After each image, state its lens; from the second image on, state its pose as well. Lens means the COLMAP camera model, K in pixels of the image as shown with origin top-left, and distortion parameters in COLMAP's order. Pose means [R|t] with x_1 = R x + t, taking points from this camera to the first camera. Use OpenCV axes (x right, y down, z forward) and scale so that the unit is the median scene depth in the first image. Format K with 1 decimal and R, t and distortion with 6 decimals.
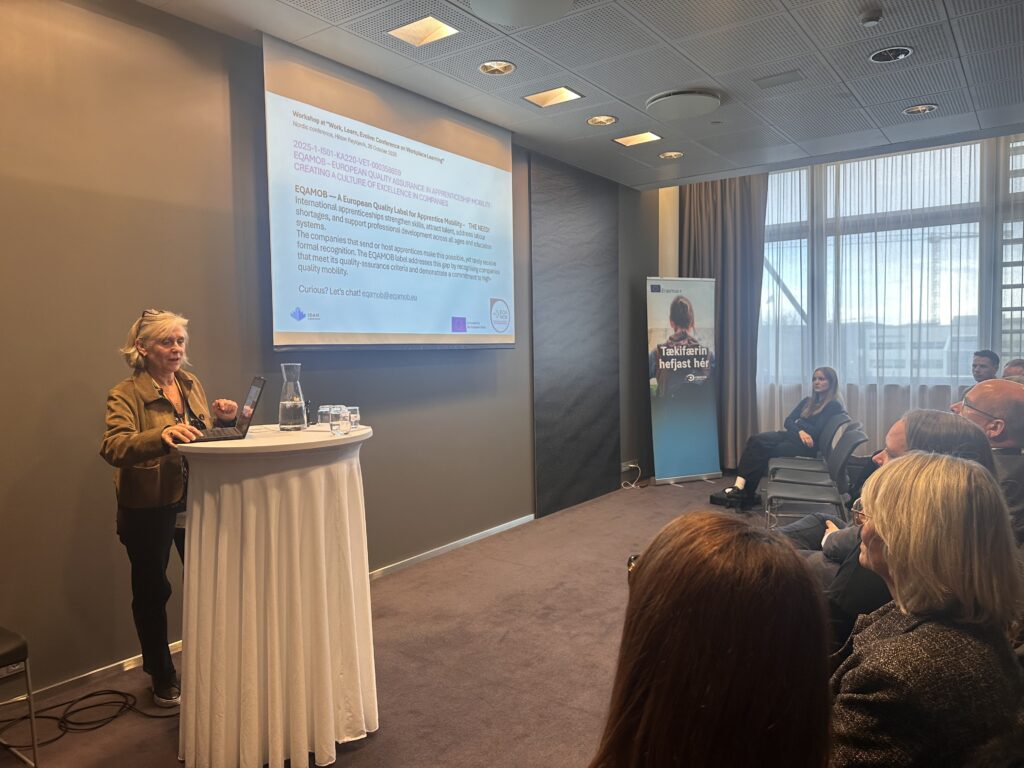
lens RADIAL K [[730.0, 0, 512.0], [0, 730.0, 384.0], [0, 0, 1]] dist [0.054496, -0.002715]
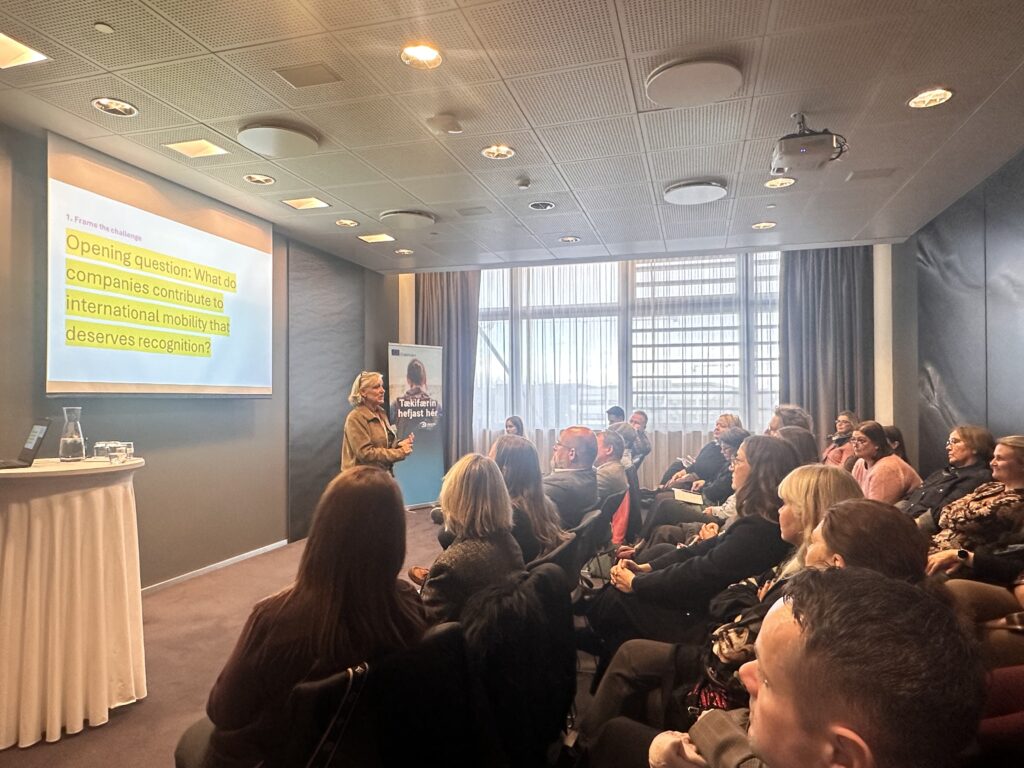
lens RADIAL K [[654.8, 0, 509.7], [0, 654.8, 389.4], [0, 0, 1]] dist [-0.001186, -0.000861]
pose [[0.941838, 0.017797, 0.335596, 0.010709], [0.004974, 0.997749, -0.066872, 0.009843], [-0.336031, 0.064652, 0.939629, -0.143440]]
